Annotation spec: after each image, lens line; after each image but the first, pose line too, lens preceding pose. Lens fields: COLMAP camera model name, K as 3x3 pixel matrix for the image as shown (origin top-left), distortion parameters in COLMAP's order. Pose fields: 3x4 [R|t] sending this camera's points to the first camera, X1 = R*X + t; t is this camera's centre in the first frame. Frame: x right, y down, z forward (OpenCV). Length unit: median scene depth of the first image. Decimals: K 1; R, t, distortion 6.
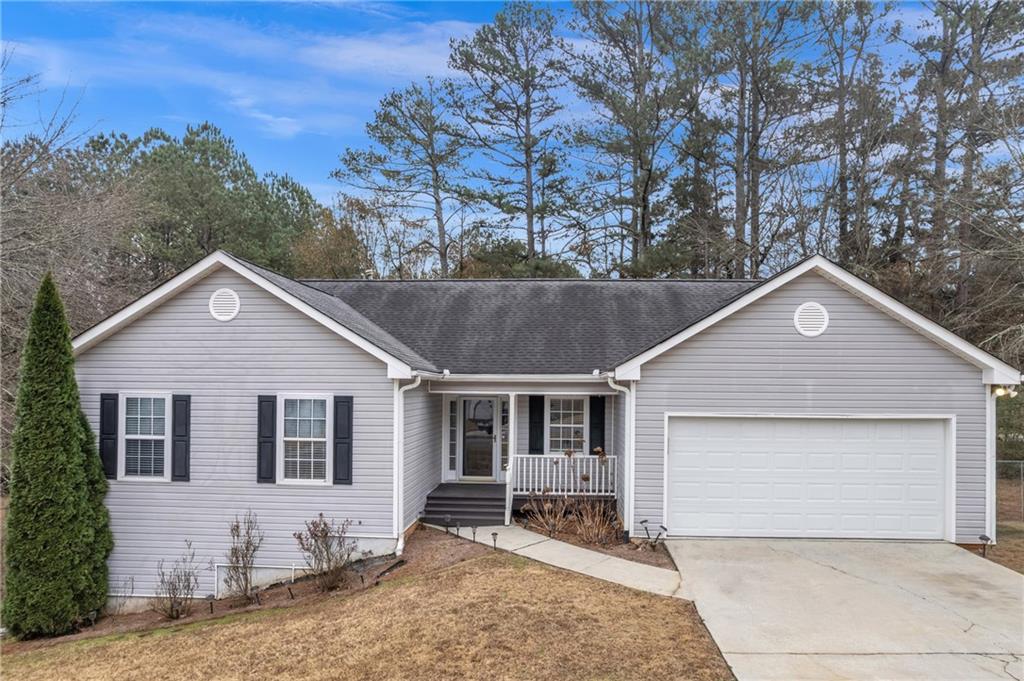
lens RADIAL K [[681.6, 0, 516.6], [0, 681.6, 374.4], [0, 0, 1]] dist [-0.045127, 0.001431]
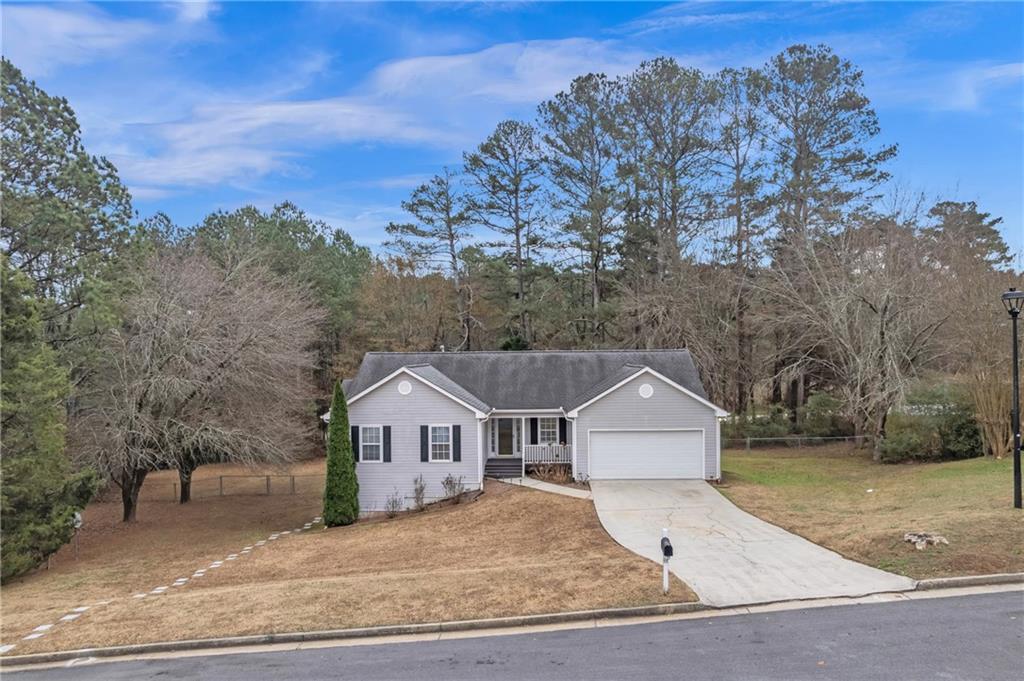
lens RADIAL K [[686.2, 0, 512.0], [0, 686.2, 340.5], [0, 0, 1]] dist [-0.045794, -0.000072]
pose [[0.999495, -0.019920, 0.024774, -0.110193], [0.019779, 0.999787, 0.005925, -0.276640], [-0.024887, -0.005432, 0.999676, -1.427074]]
